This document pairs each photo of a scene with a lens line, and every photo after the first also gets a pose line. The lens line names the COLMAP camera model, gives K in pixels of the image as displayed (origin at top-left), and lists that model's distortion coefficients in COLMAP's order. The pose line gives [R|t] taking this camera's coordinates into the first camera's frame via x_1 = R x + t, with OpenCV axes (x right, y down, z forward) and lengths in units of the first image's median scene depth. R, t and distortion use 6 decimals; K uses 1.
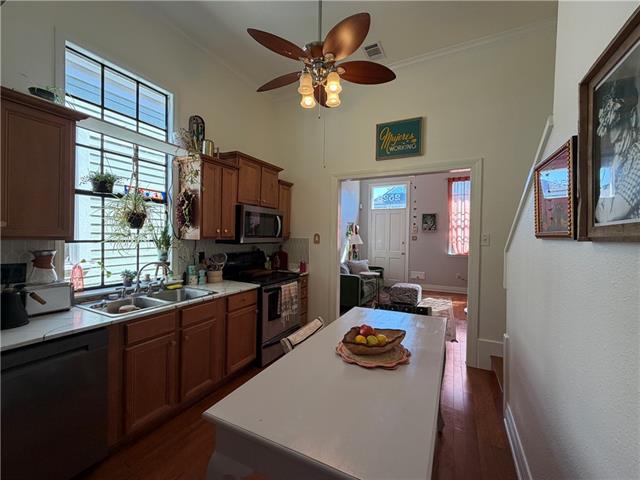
lens RADIAL K [[267.7, 0, 320.0], [0, 267.7, 240.0], [0, 0, 1]] dist [0.000101, -0.000126]
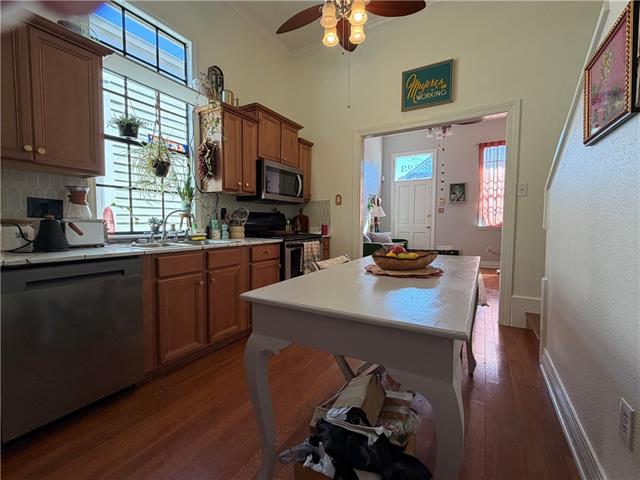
lens RADIAL K [[278.7, 0, 320.0], [0, 278.7, 240.0], [0, 0, 1]] dist [0.000905, -0.000273]
pose [[0.997826, -0.007102, -0.065515, -0.018792], [0.009964, 0.999006, 0.043459, 0.127908], [0.065141, -0.044017, 0.996905, -0.013698]]
